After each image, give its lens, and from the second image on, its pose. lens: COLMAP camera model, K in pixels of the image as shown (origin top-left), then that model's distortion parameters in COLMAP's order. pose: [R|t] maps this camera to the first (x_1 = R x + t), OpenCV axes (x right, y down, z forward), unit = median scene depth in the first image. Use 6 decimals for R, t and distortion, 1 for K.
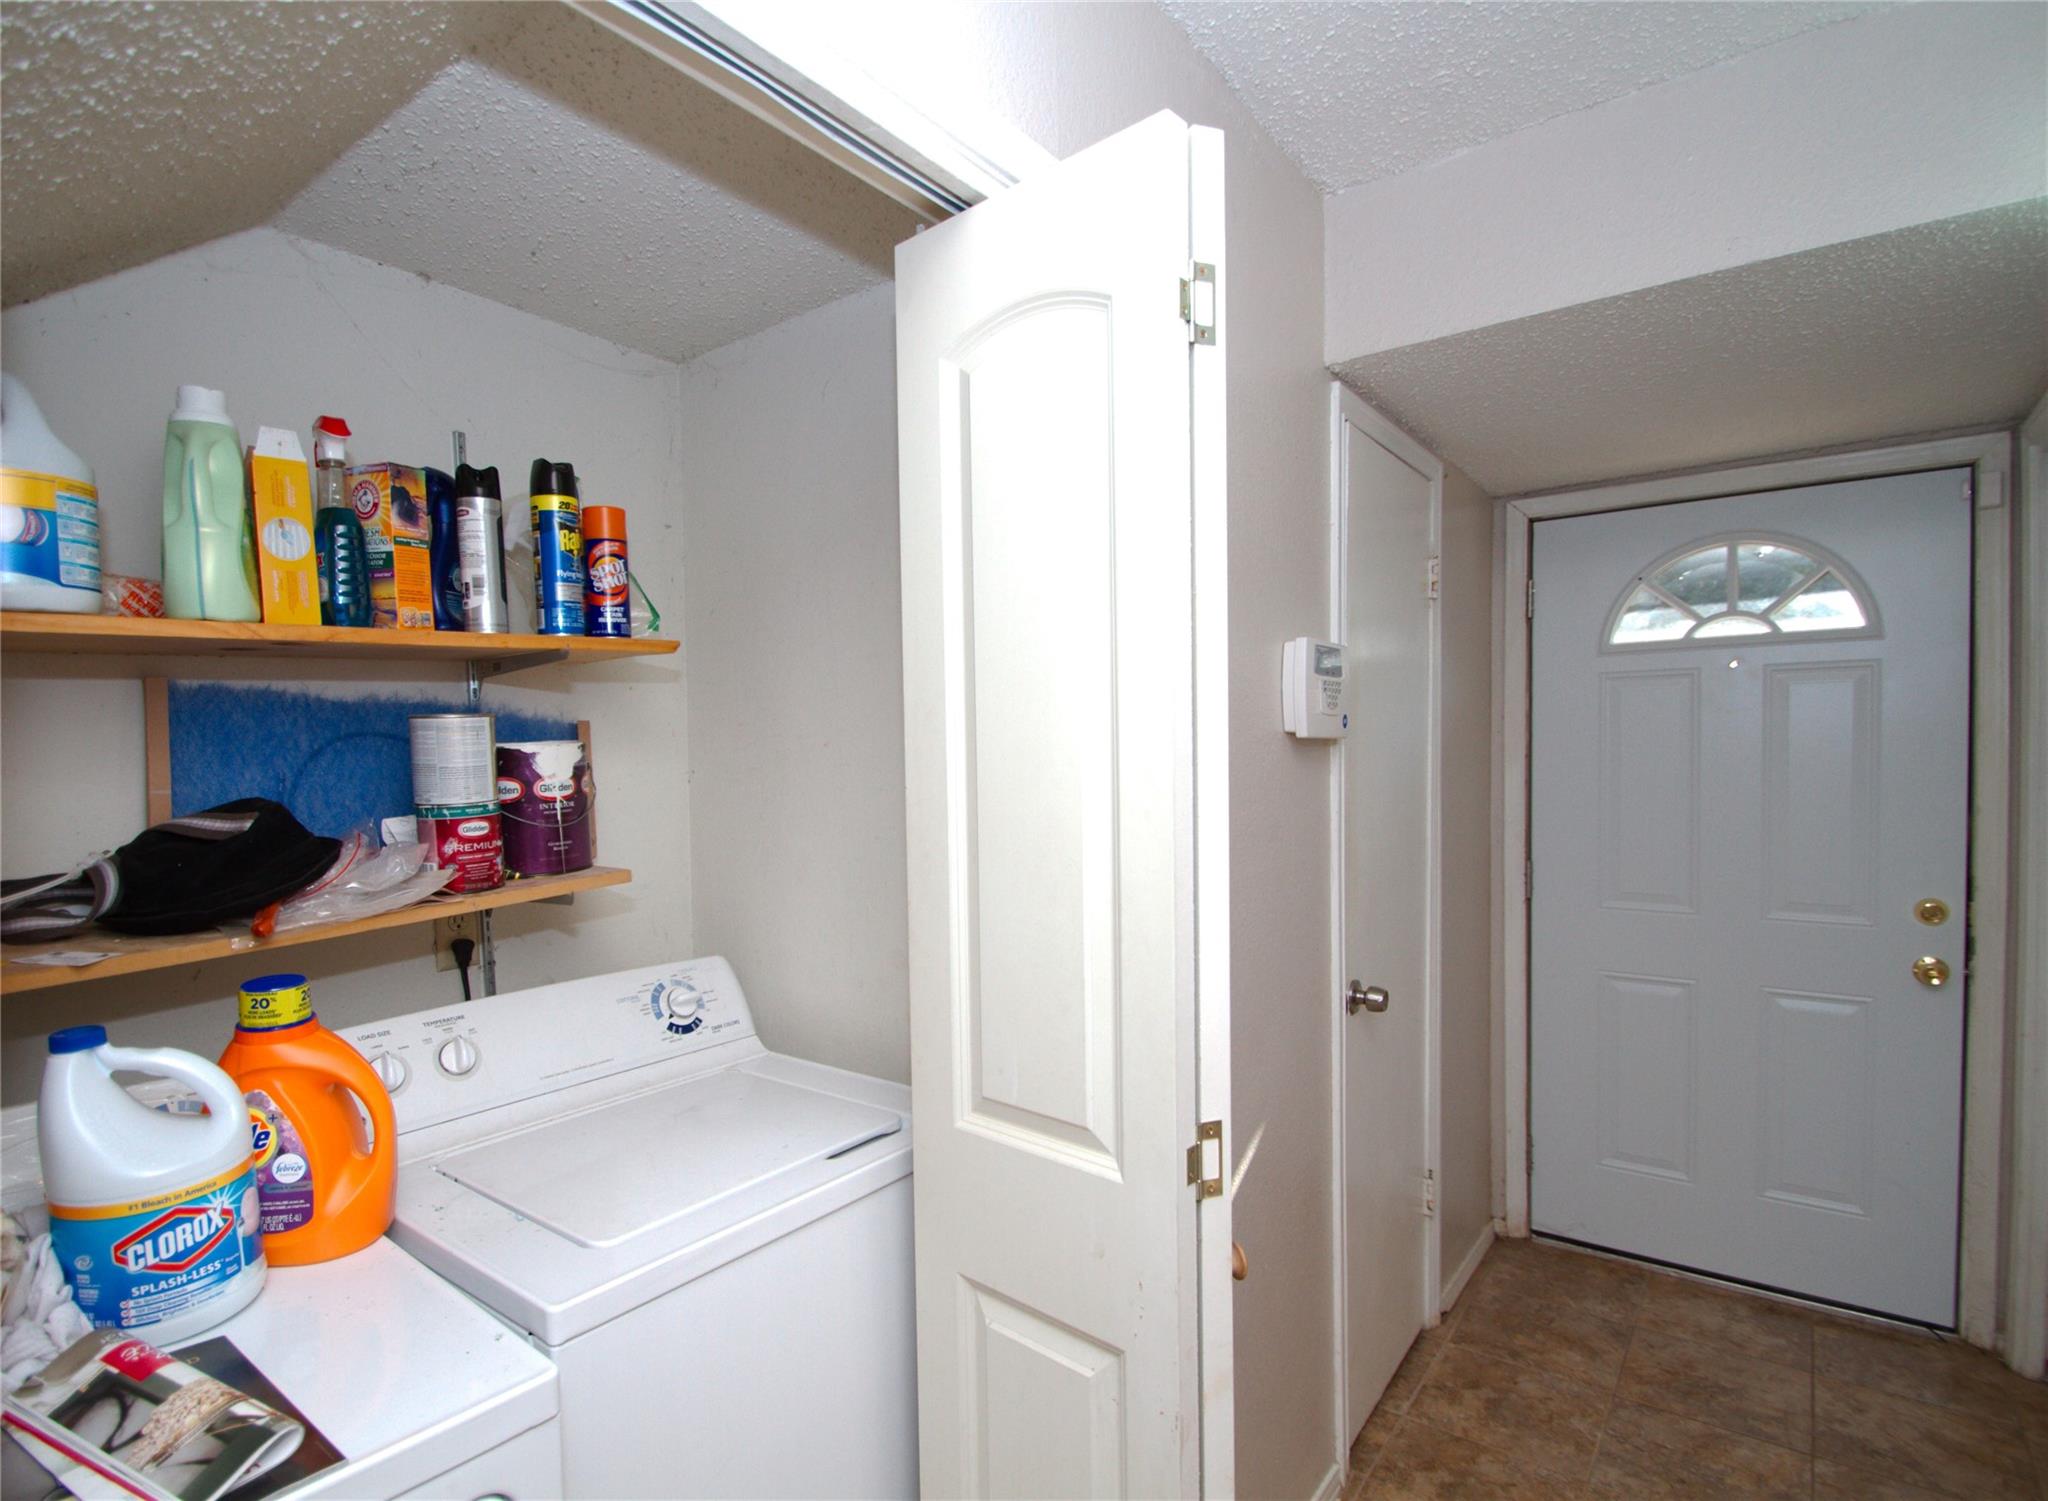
lens RADIAL K [[967.3, 0, 1024.0], [0, 967.3, 750.5], [0, 0, 1]] dist [0.000128, -0.015990]
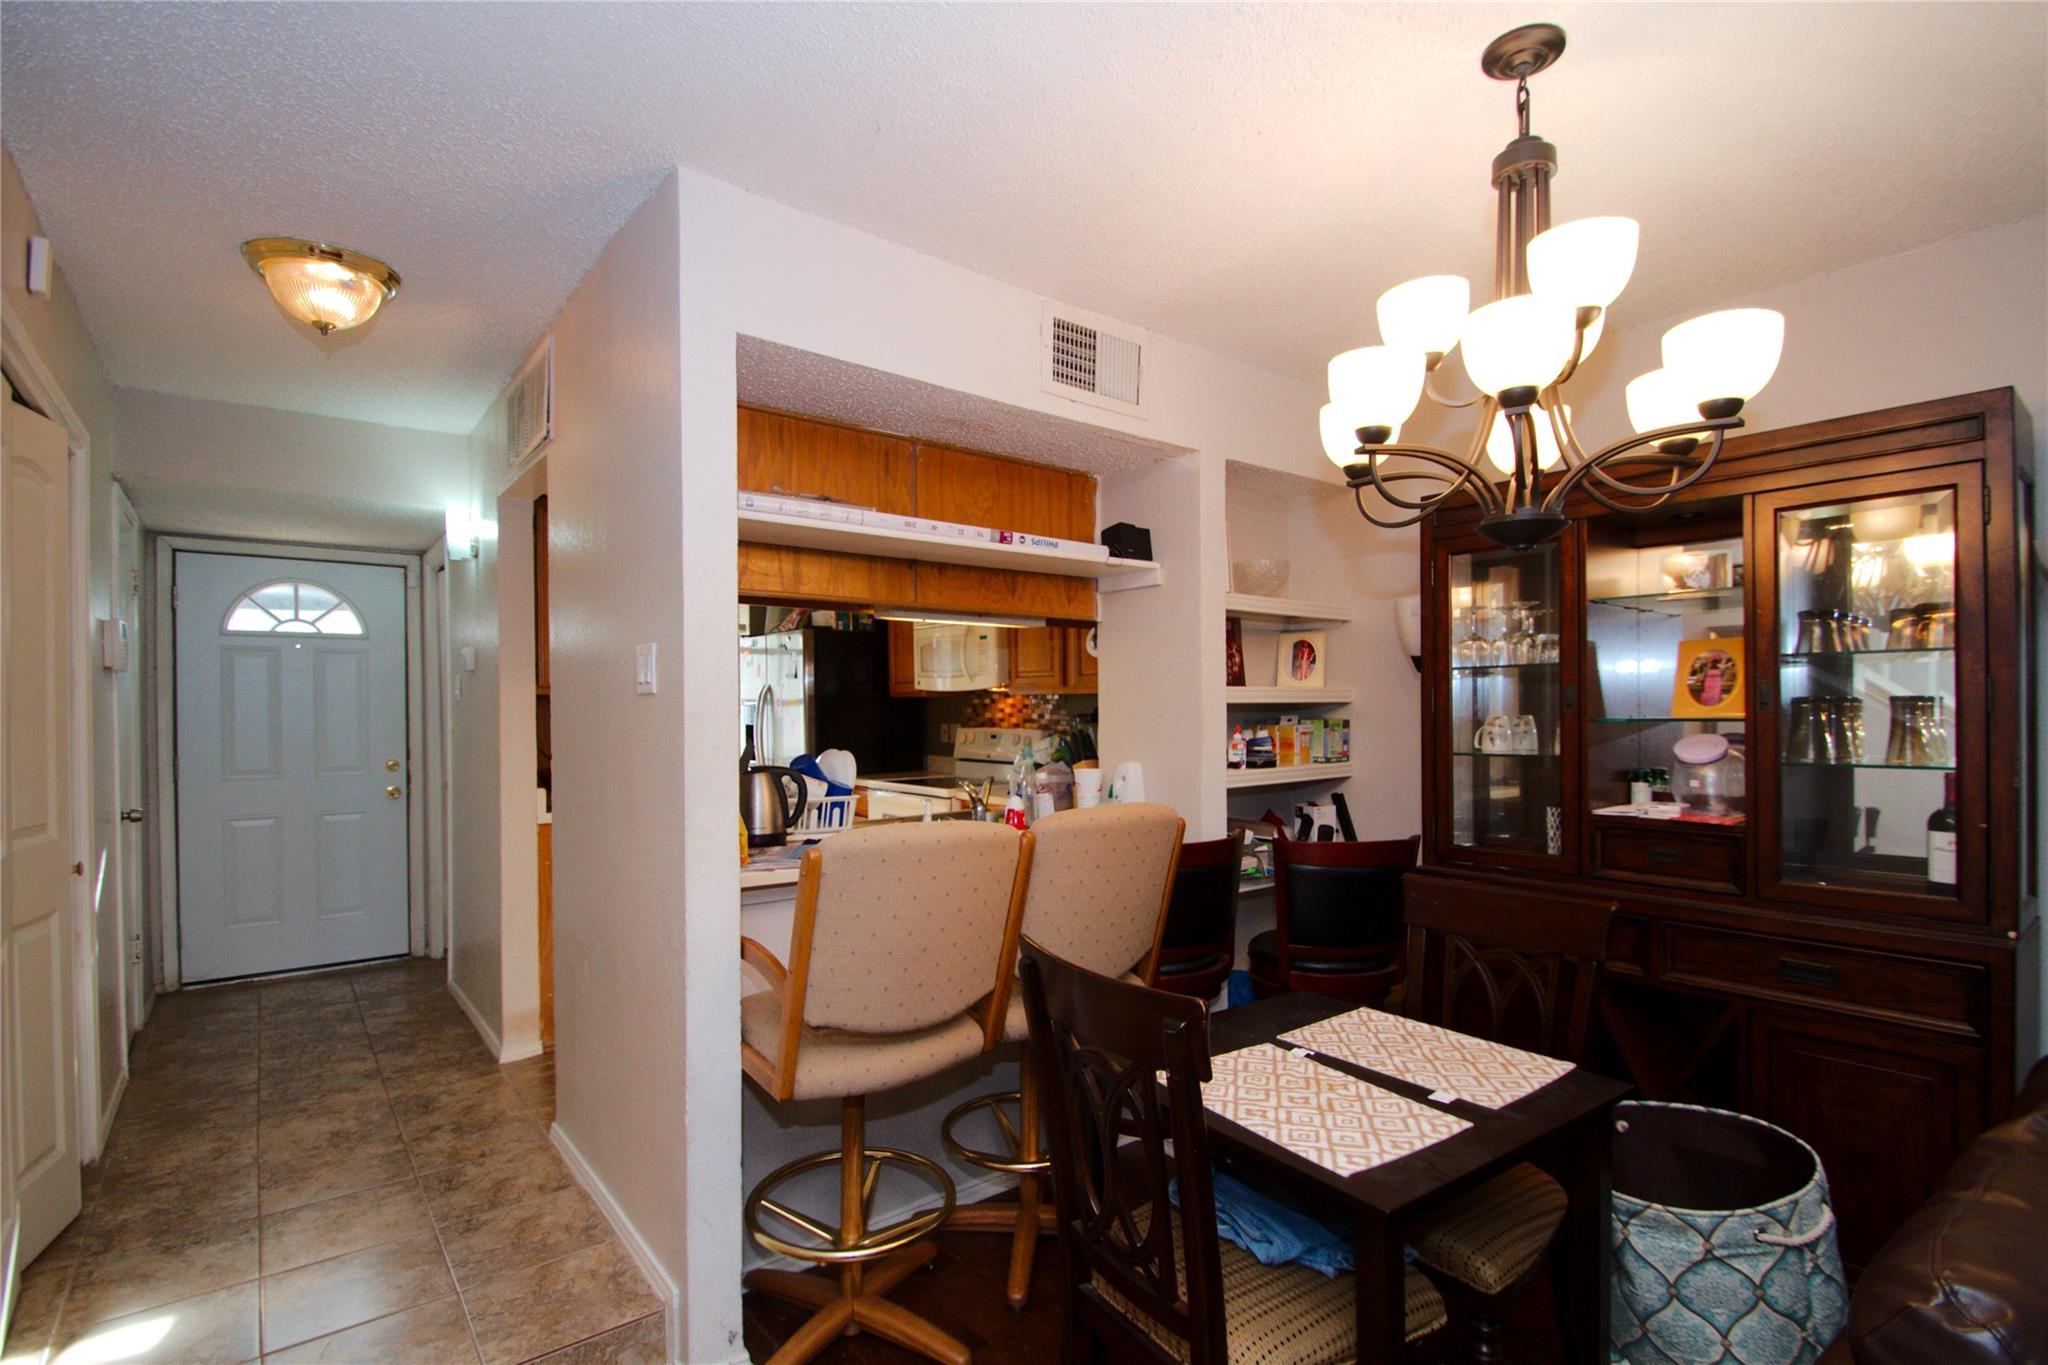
lens RADIAL K [[941.2, 0, 1024.8], [0, 941.2, 711.4], [0, 0, 1]] dist [0.001604, -0.000176]
pose [[0.196480, 0.004204, 0.980499, -0.813205], [0.009739, 0.999933, -0.006238, 0.064366], [-0.980459, 0.010775, 0.196426, -0.781401]]
